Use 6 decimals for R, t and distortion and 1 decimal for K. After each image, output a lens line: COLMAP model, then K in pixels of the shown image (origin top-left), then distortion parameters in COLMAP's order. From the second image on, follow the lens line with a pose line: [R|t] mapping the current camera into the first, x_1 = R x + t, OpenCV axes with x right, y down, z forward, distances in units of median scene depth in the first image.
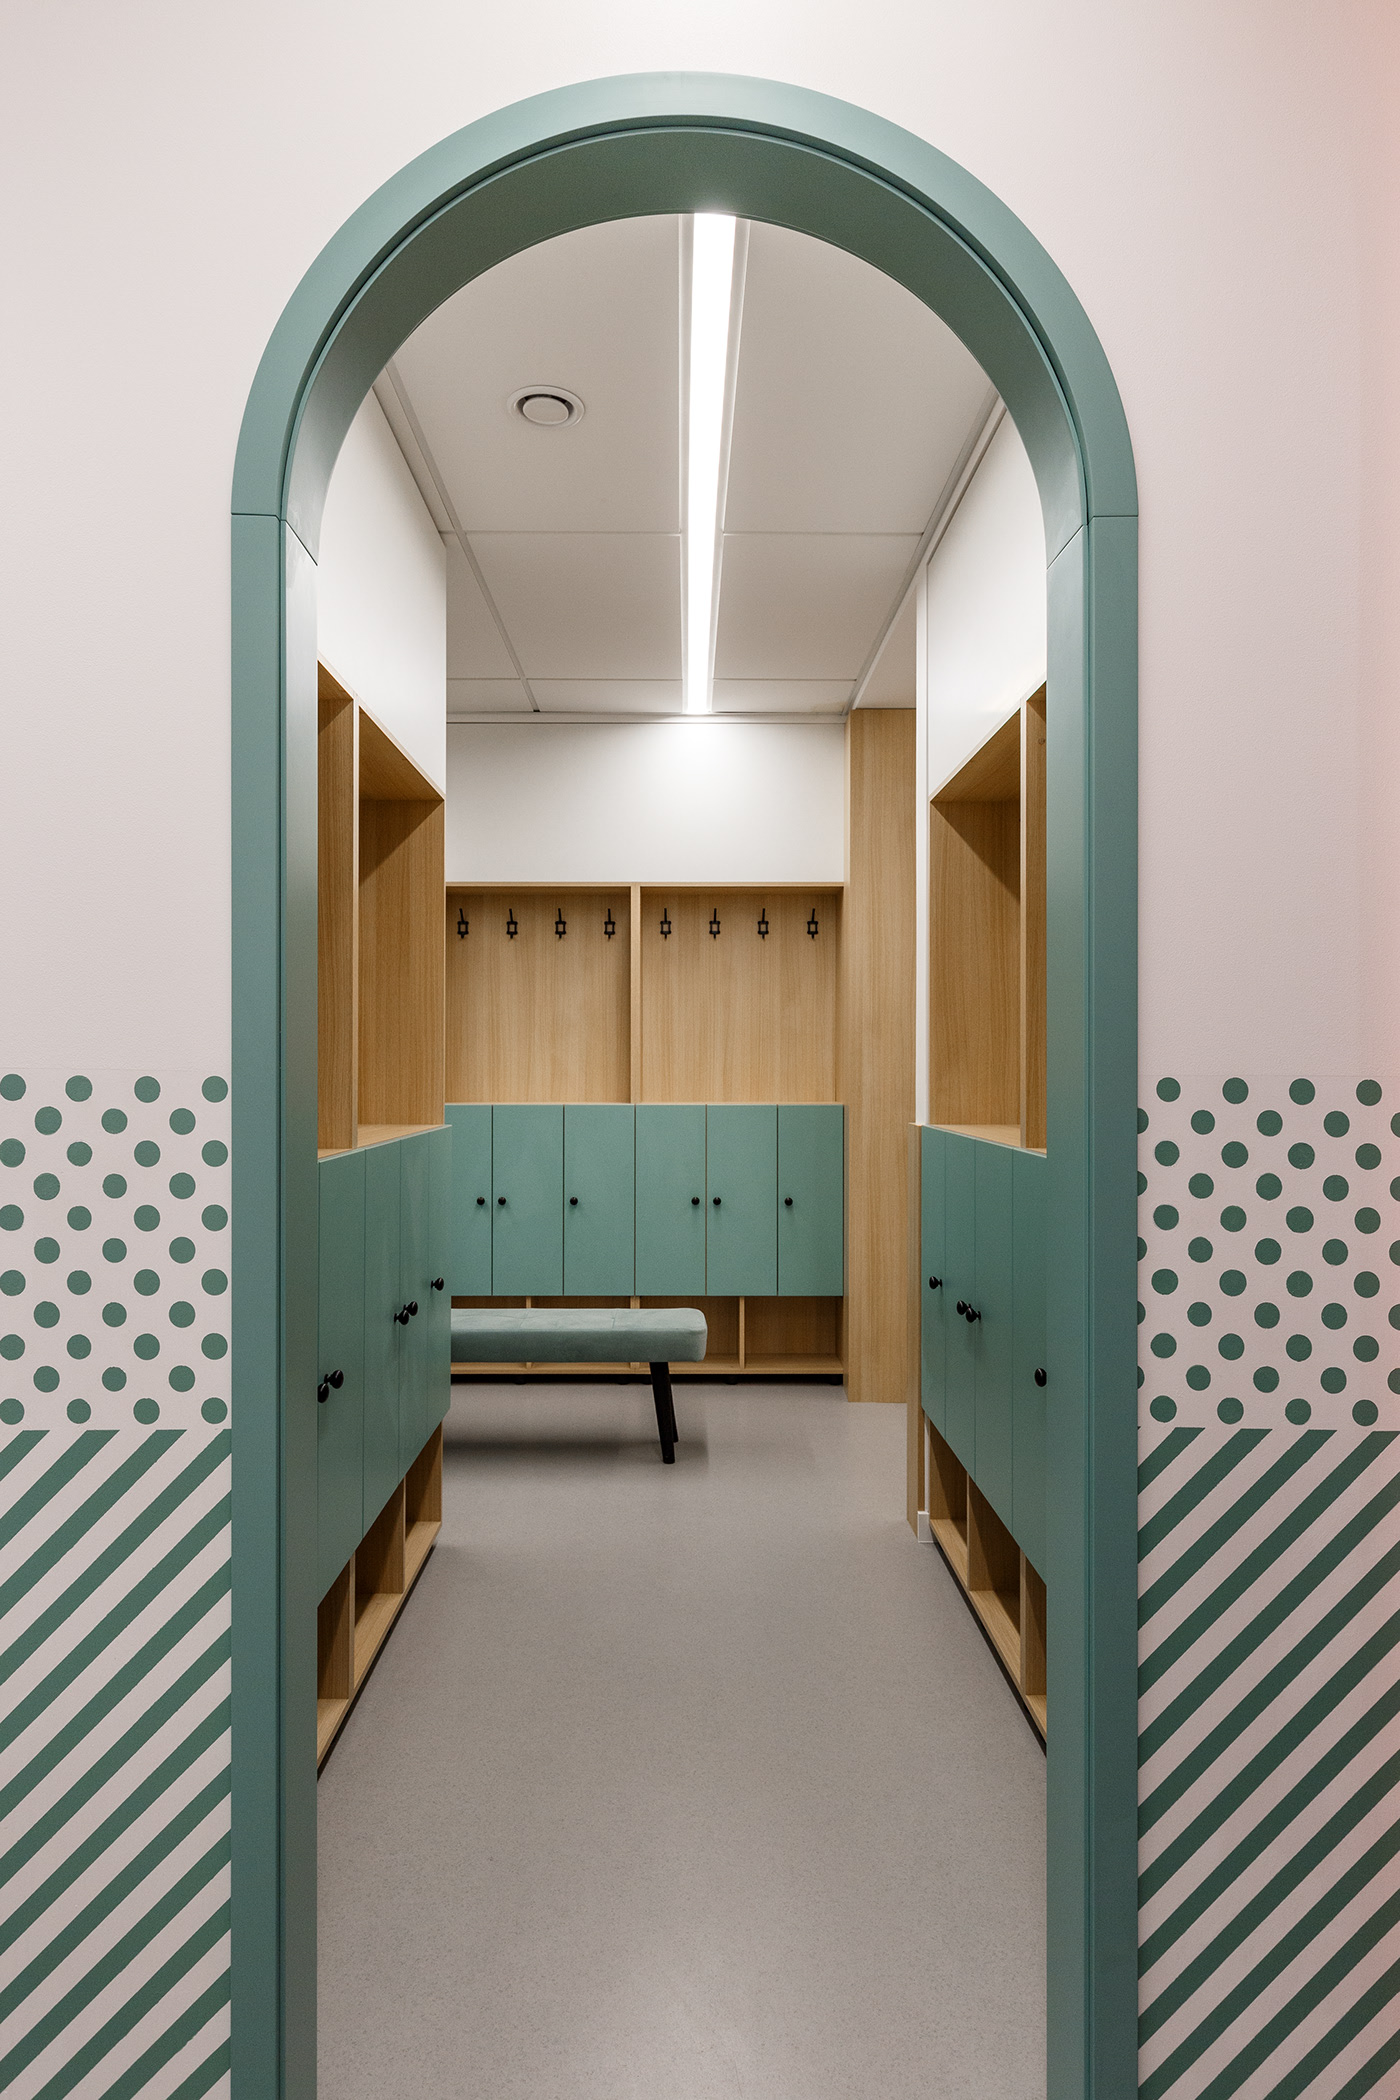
lens RADIAL K [[1199.4, 0, 701.3], [0, 1199.4, 1050.0], [0, 0, 1]] dist [0.005675, -0.001605]
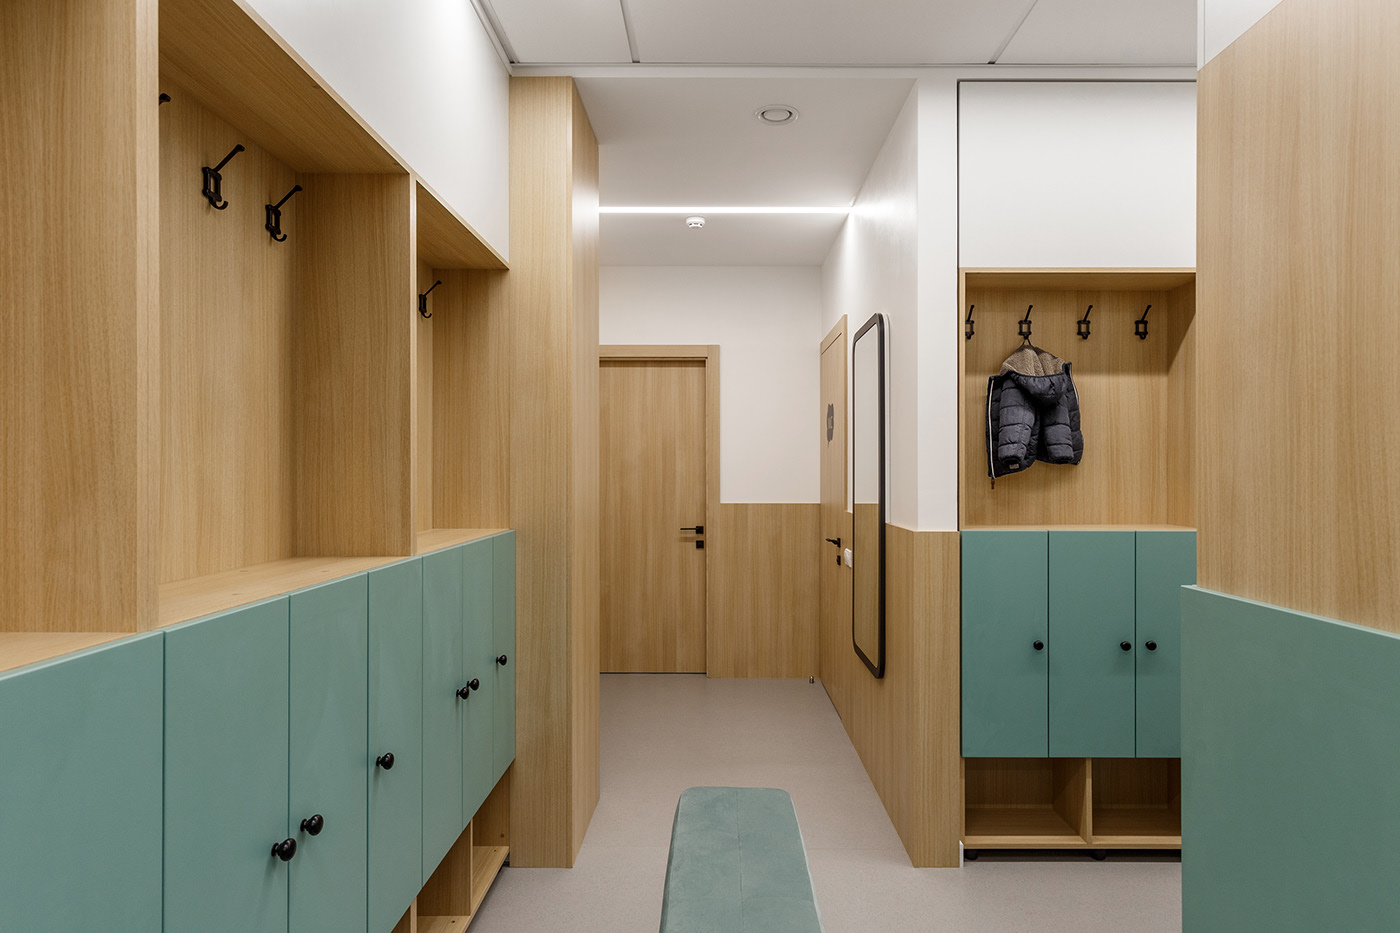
lens RADIAL K [[799.6, 0, 698.8], [0, 799.6, 468.4], [0, 0, 1]] dist [0.005675, -0.001605]
pose [[0.999794, -0.000011, -0.020296, 0.001102], [-0.000011, 0.999999, -0.001088, -0.000658], [0.020296, 0.001088, 0.999793, 0.208168]]
